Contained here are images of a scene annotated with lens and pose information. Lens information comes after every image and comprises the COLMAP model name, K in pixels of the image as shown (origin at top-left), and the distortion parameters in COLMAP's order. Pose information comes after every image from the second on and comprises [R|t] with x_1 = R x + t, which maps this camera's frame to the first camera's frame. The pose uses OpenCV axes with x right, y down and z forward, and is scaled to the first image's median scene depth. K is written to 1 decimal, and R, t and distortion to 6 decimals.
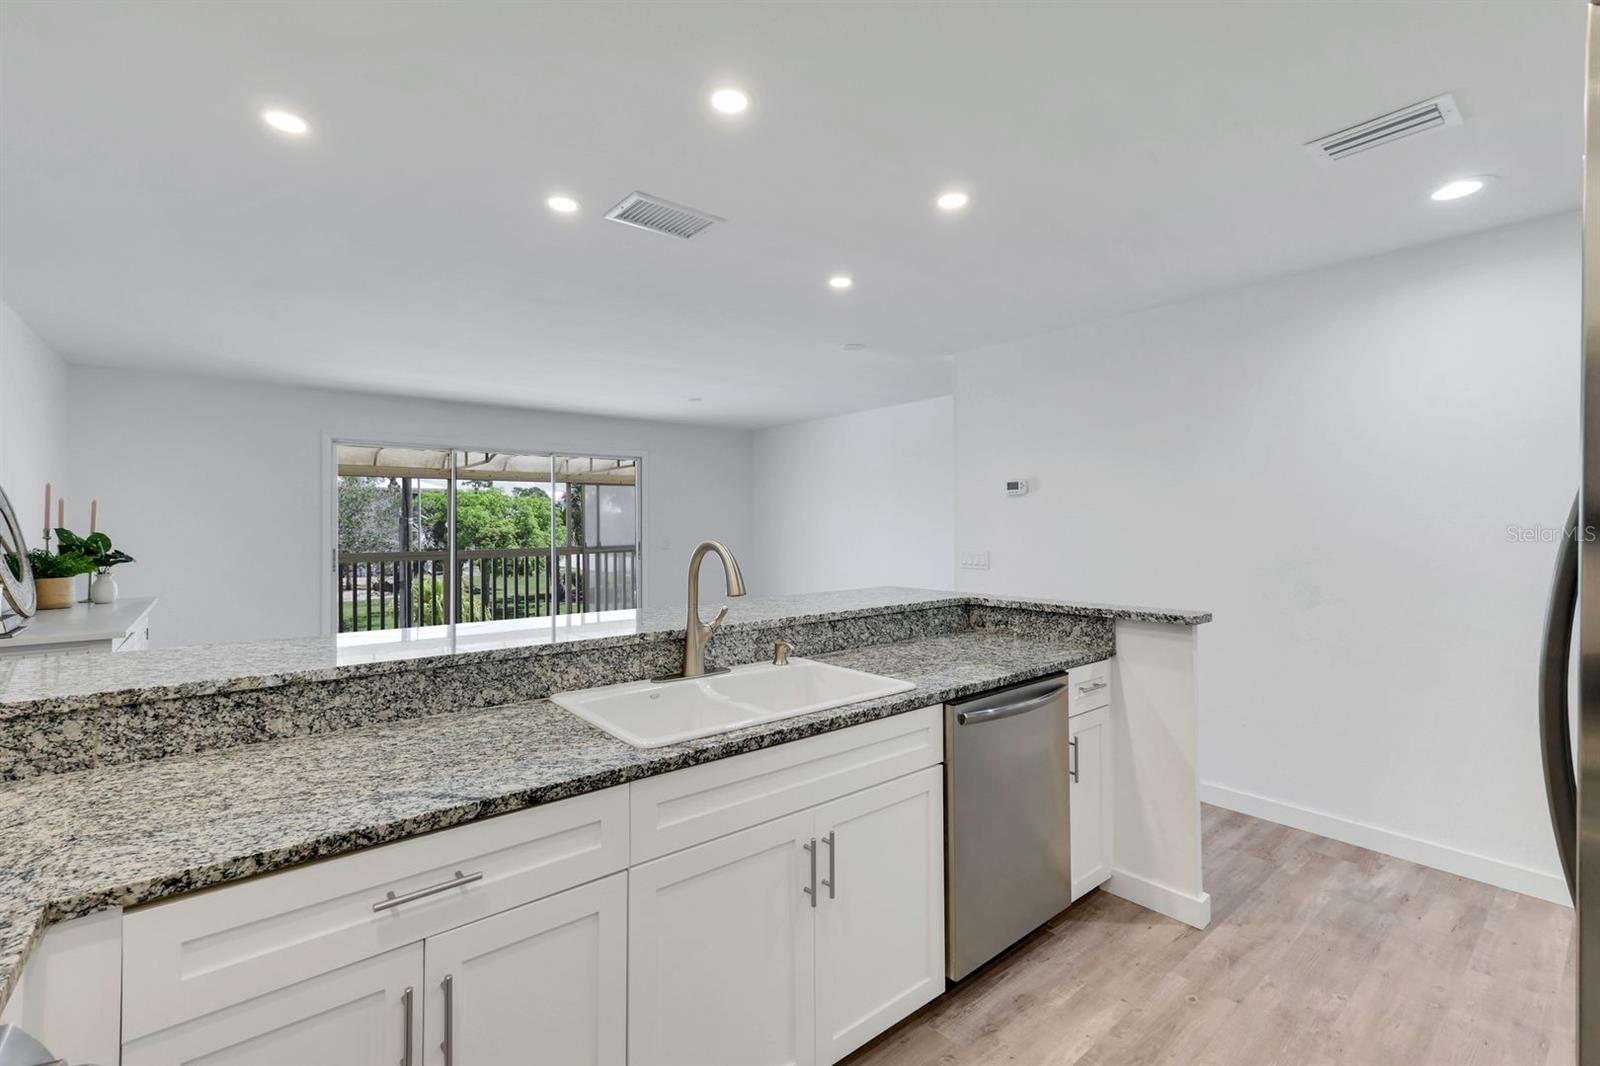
lens RADIAL K [[697.4, 0, 796.1], [0, 697.4, 527.4], [0, 0, 1]] dist [-0.005350, 0.000751]
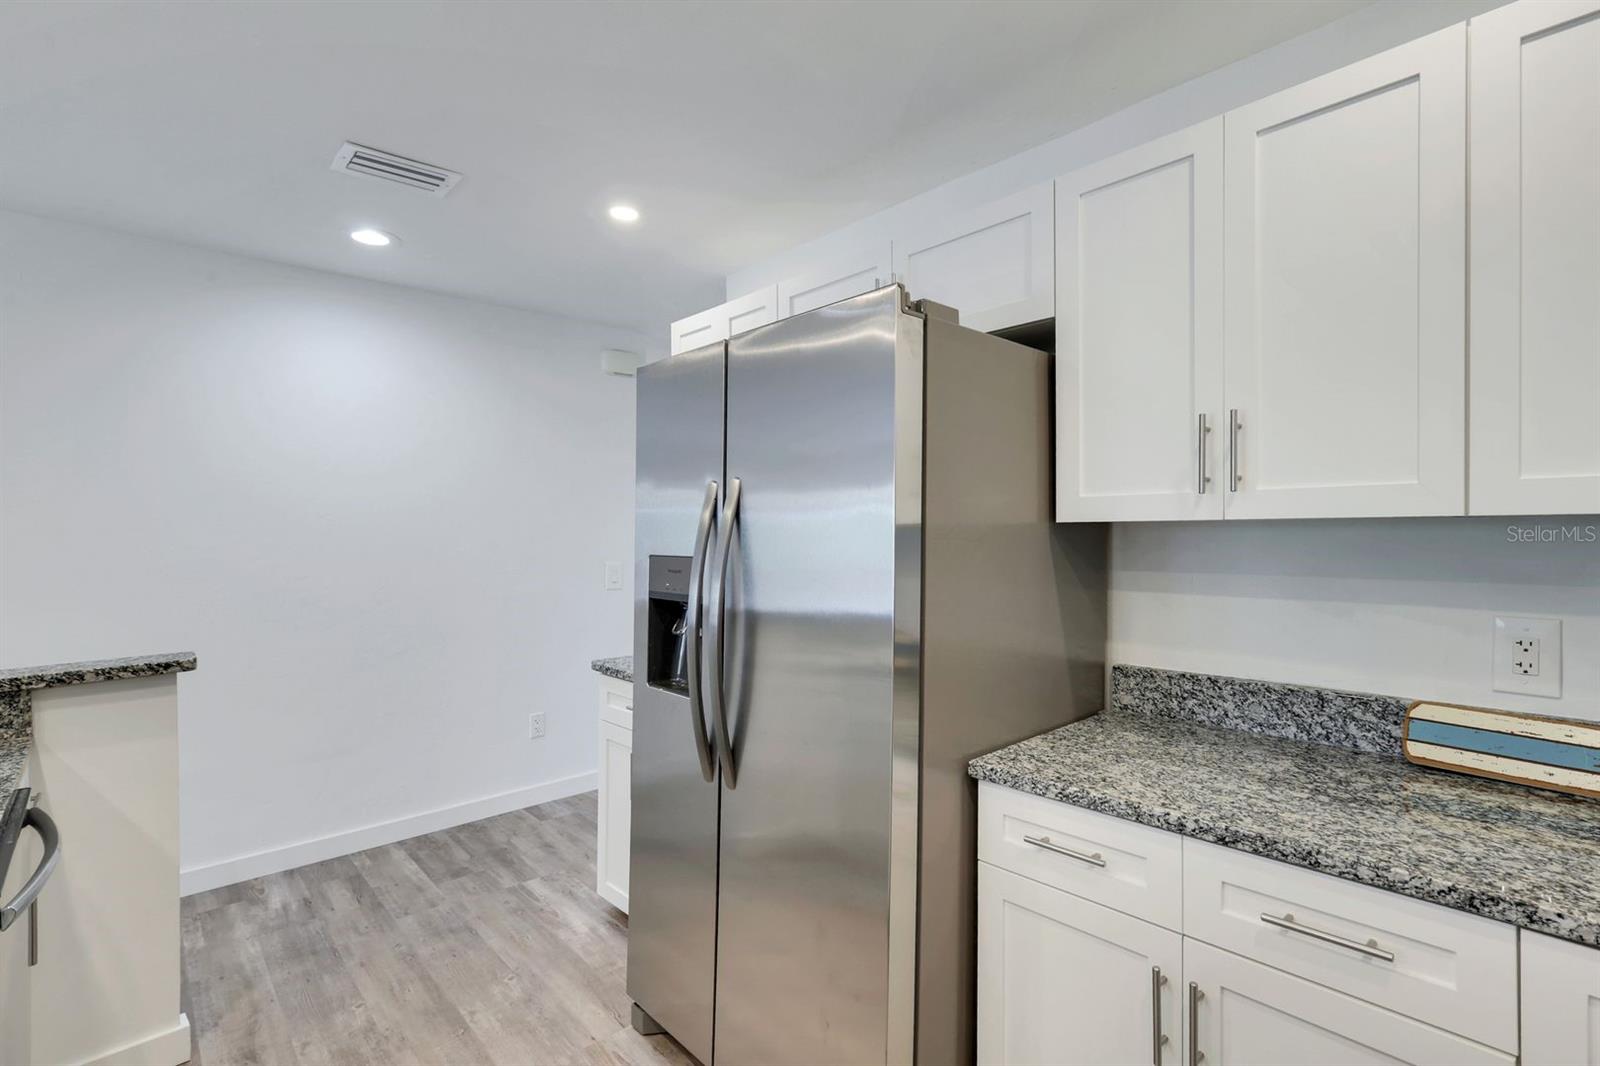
lens RADIAL K [[732.5, 0, 805.8], [0, 732.5, 519.5], [0, 0, 1]] dist [-0.007269, 0.000200]
pose [[-0.068017, 0.021647, 0.997449, -0.289319], [0.017864, 0.999631, -0.020476, 0.000186], [-0.997524, 0.016426, -0.068379, 0.350278]]
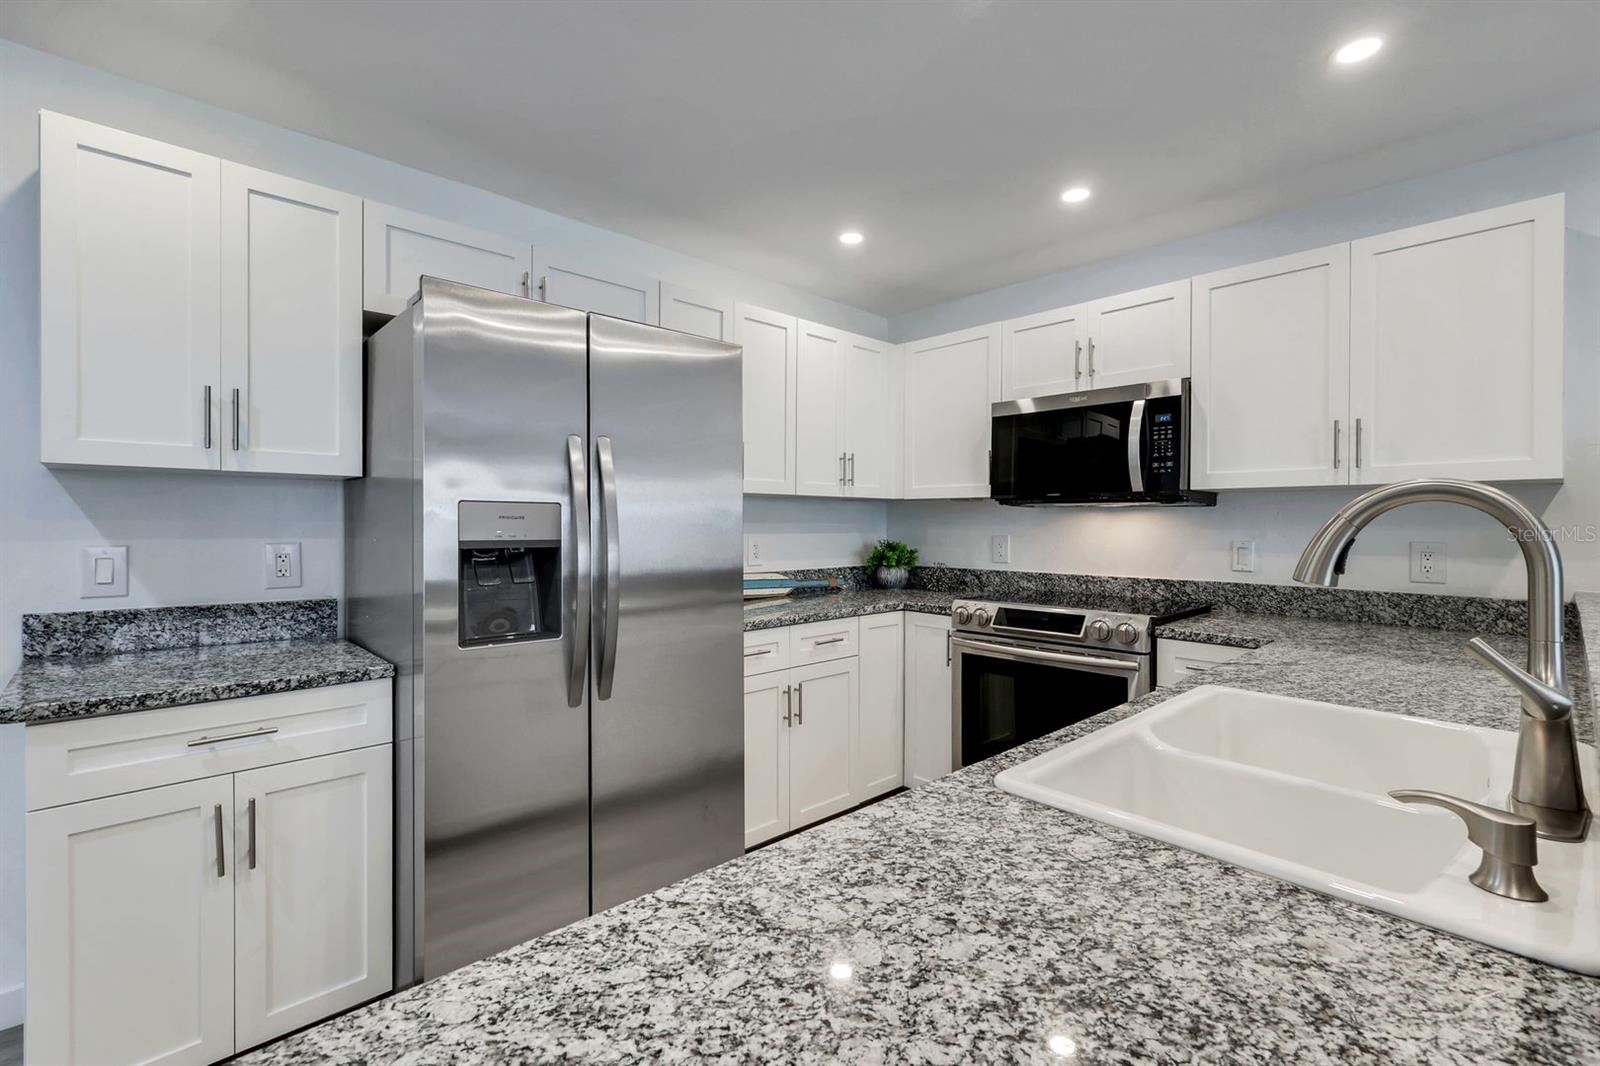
lens RADIAL K [[697.4, 0, 804.8], [0, 697.4, 533.3], [0, 0, 1]] dist [-0.005350, 0.000751]
pose [[-0.995160, -0.000660, -0.098261, 0.306926], [-0.002443, 0.999835, 0.018020, 0.043070], [0.098233, 0.018173, -0.994998, 1.211966]]
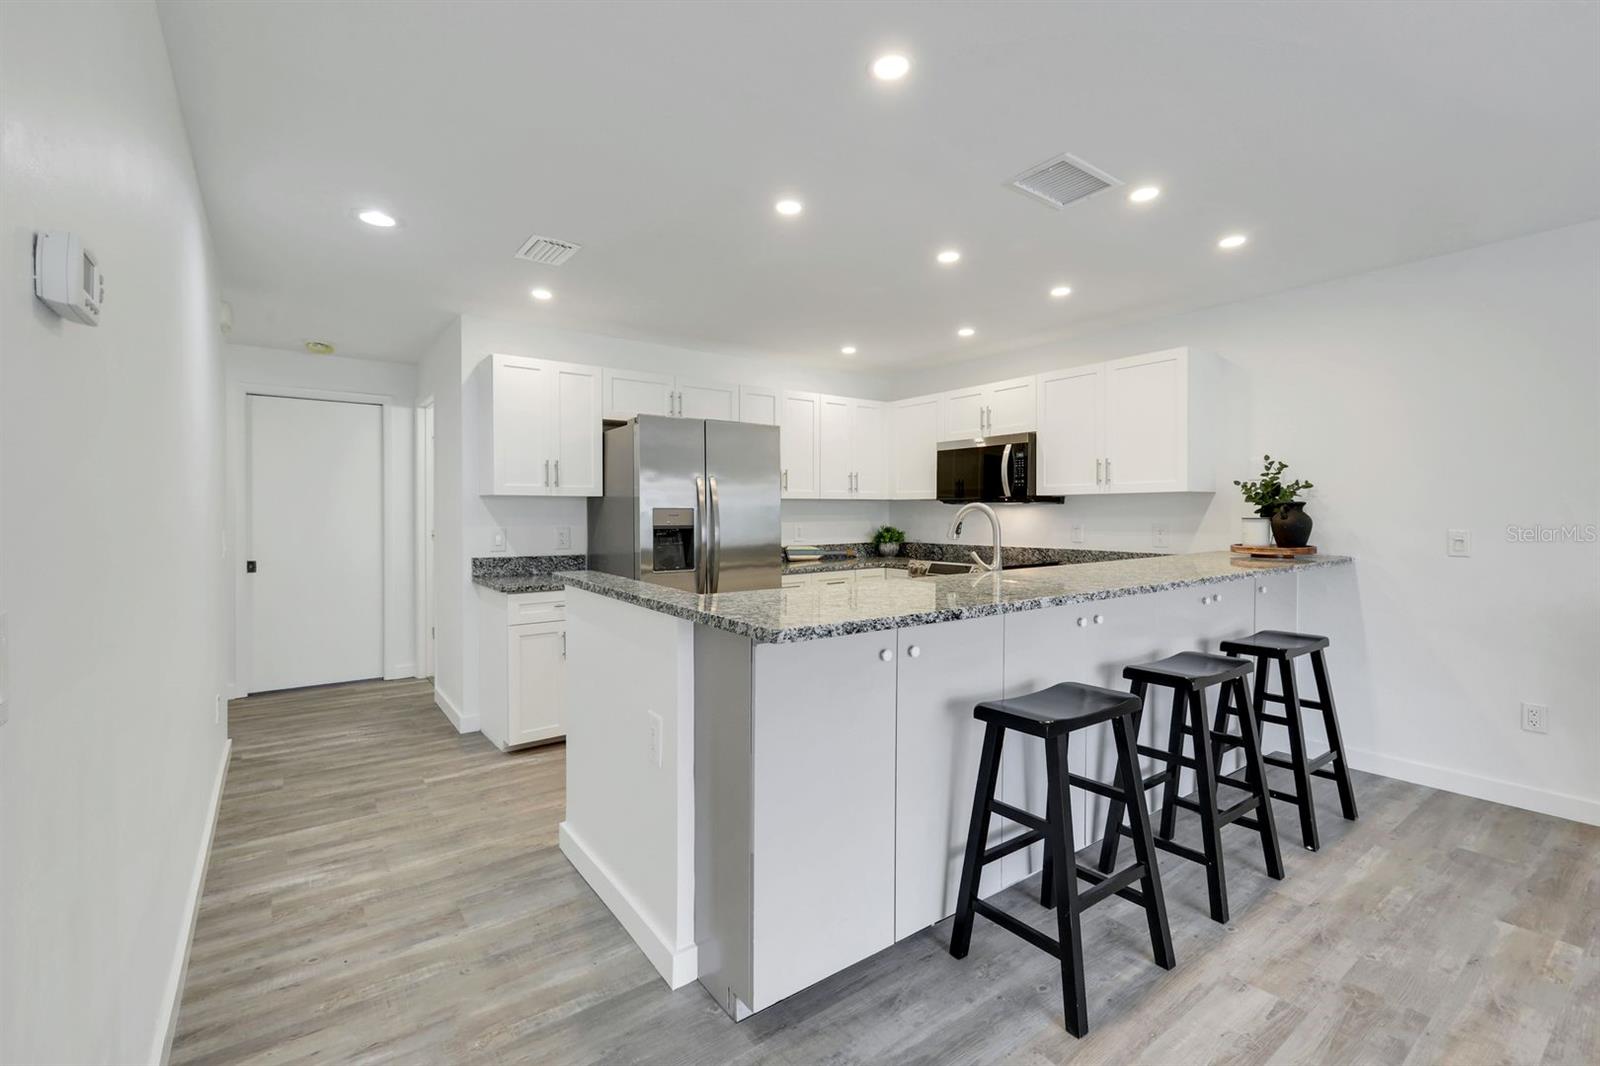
lens RADIAL K [[697.4, 0, 808.6], [0, 697.4, 520.3], [0, 0, 1]] dist [-0.005350, 0.000751]
pose [[-0.999608, 0.005020, 0.027549, 0.168007], [0.005461, 0.999858, 0.015965, 0.026770], [-0.027465, 0.016110, -0.999493, 2.147163]]
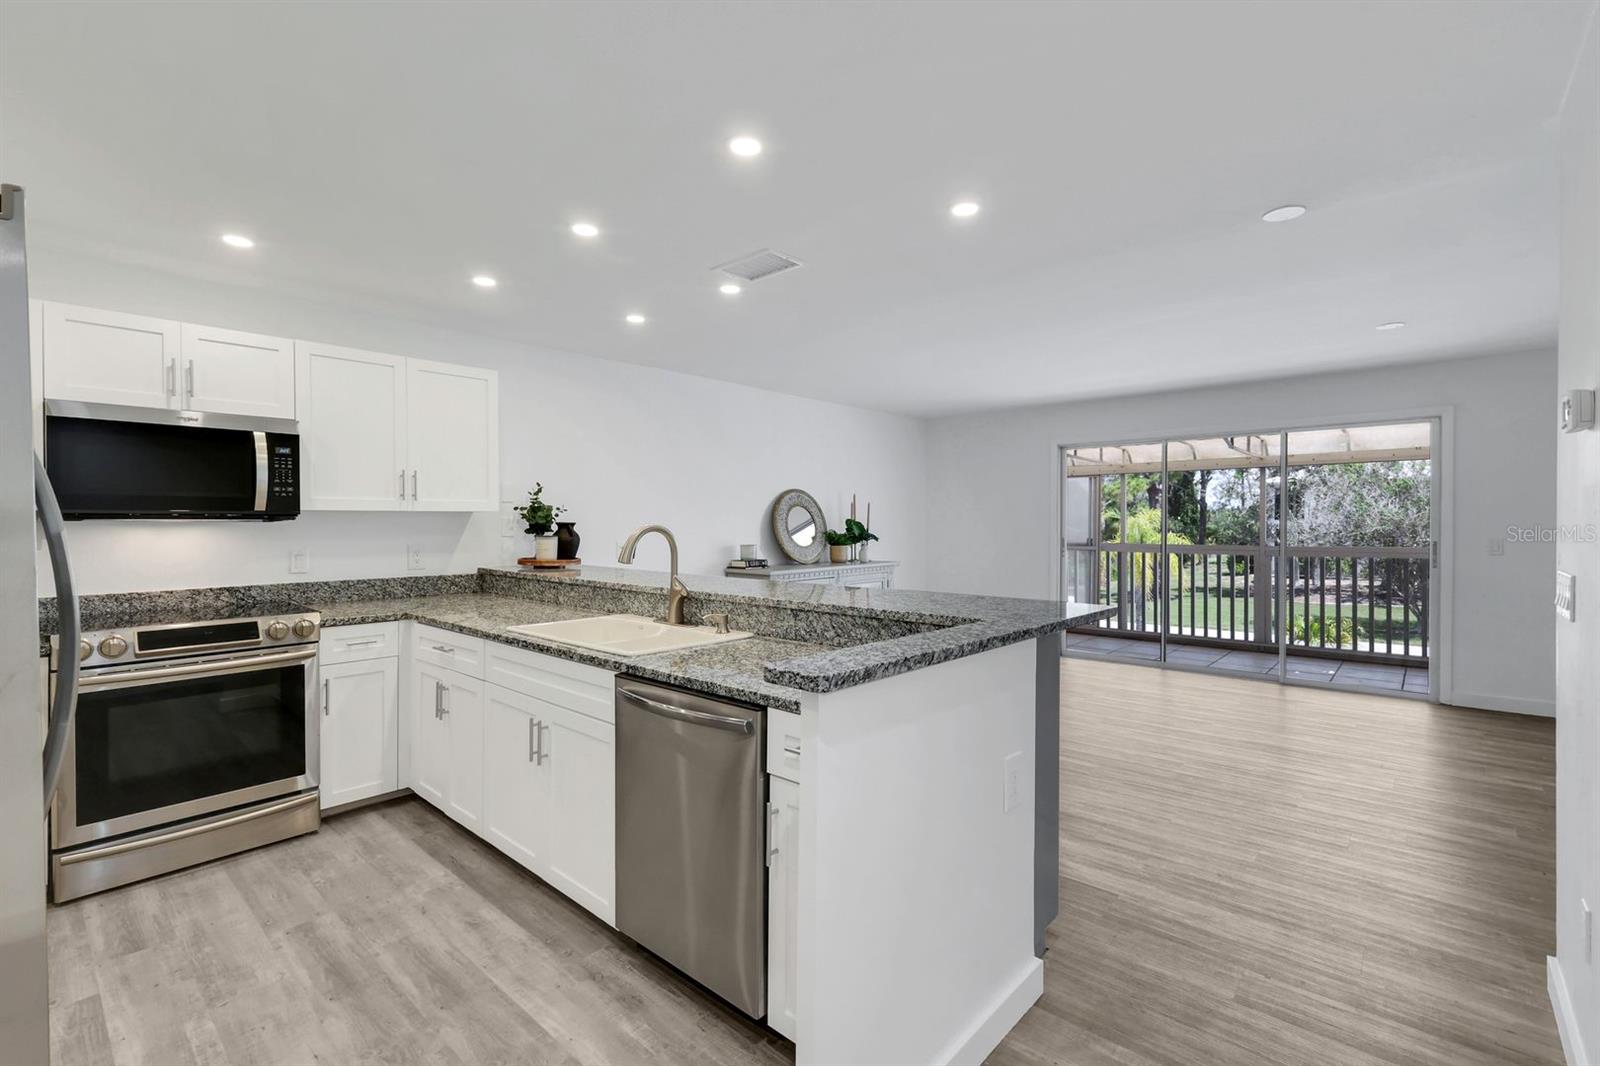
lens RADIAL K [[697.4, 0, 804.0], [0, 697.4, 530.7], [0, 0, 1]] dist [-0.005350, 0.000751]
pose [[0.166797, 0.016811, -0.985848, 1.128707], [-0.004306, 0.999858, 0.016321, 0.005546], [0.985982, 0.001523, 0.166846, 0.923269]]
